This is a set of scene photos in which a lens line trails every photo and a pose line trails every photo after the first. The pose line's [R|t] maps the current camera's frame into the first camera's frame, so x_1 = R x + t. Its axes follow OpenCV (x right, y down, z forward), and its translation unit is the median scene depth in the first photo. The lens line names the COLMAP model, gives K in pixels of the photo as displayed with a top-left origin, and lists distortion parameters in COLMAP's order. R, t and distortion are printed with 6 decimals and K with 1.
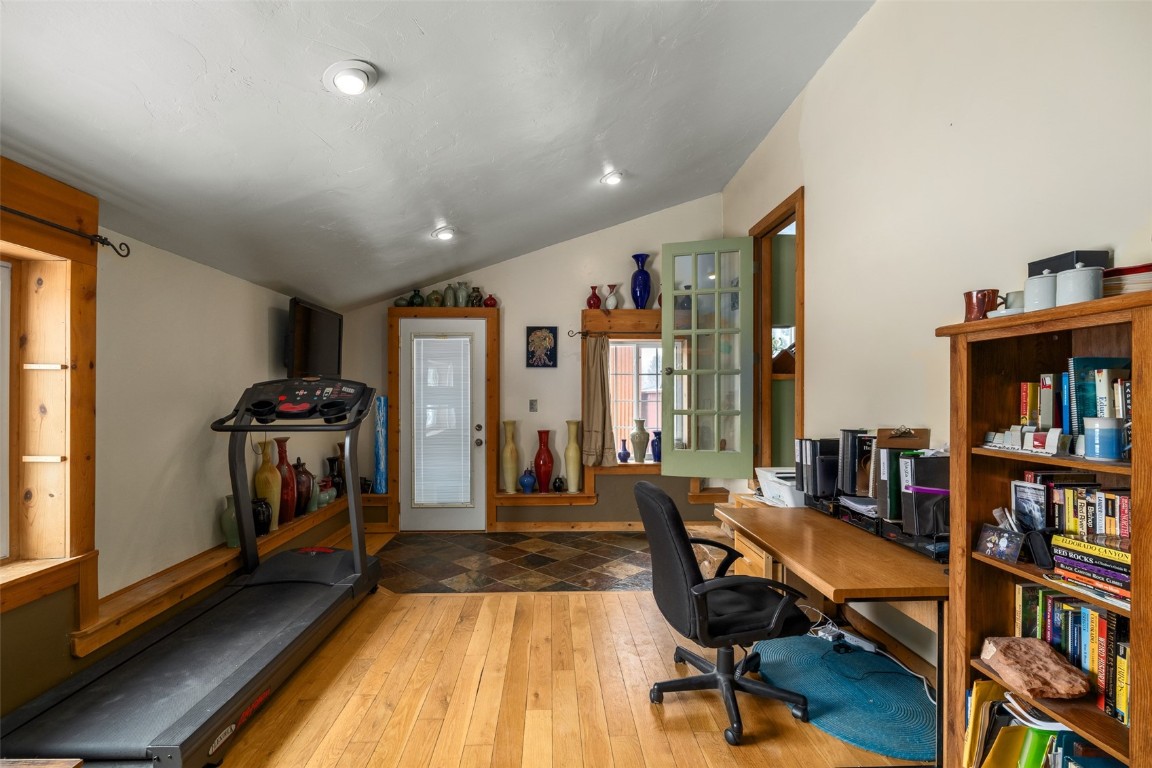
lens RADIAL K [[514.1, 0, 576.0], [0, 514.1, 384.0], [0, 0, 1]] dist [-0.001577, -0.000148]
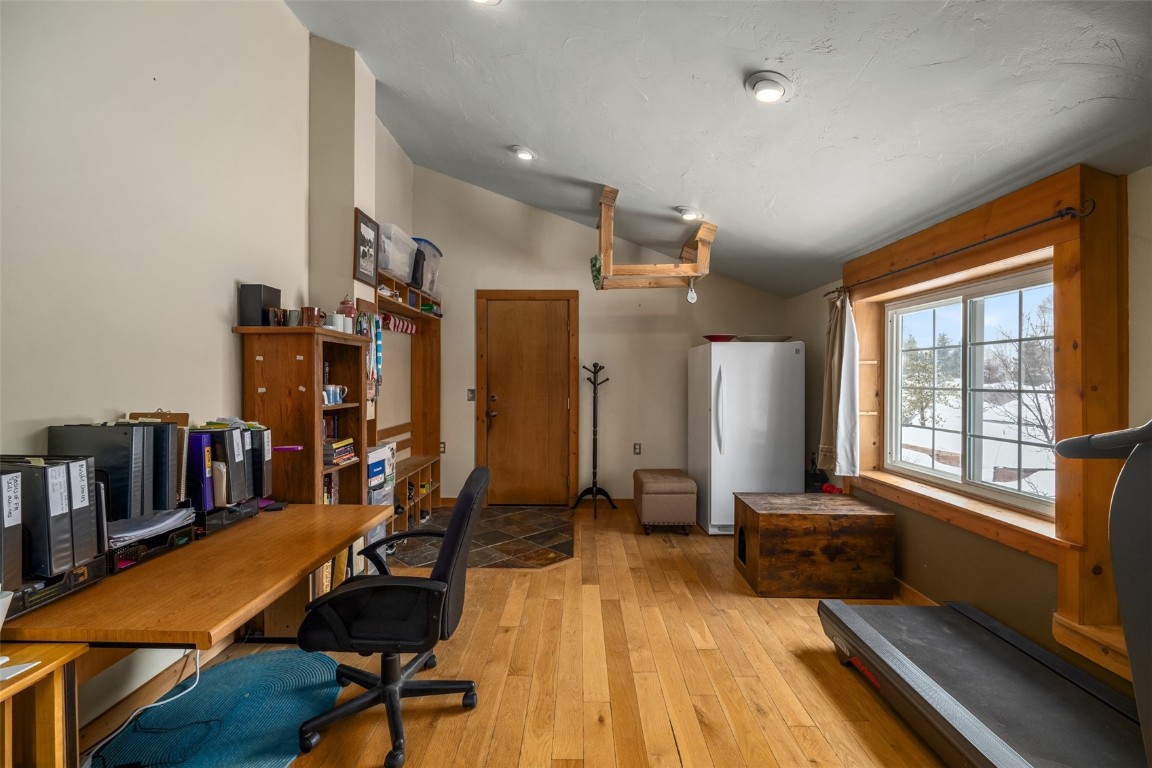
lens RADIAL K [[506.5, 0, 576.0], [0, 506.5, 384.0], [0, 0, 1]] dist [0.000467, 0.000453]
pose [[-0.998606, -0.001005, 0.052767, -0.082472], [-0.001545, 0.999947, -0.010201, 0.050974], [-0.052753, -0.010268, -0.998555, 1.903562]]
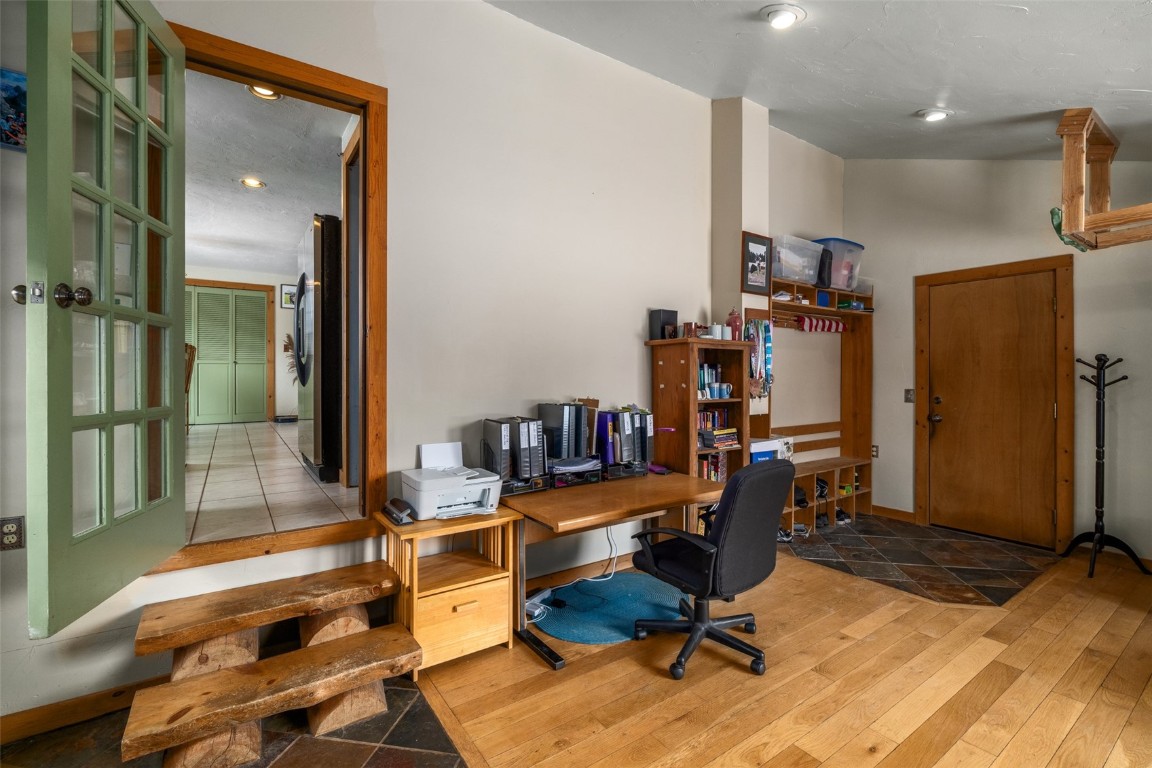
lens RADIAL K [[508.6, 0, 576.2], [0, 508.6, 378.8], [0, 0, 1]] dist [-0.001396, 0.000148]
pose [[-0.529963, -0.000028, 0.848021, -0.511956], [-0.015761, 0.999828, -0.009816, 0.051004], [-0.847875, -0.018568, -0.529872, 1.854344]]
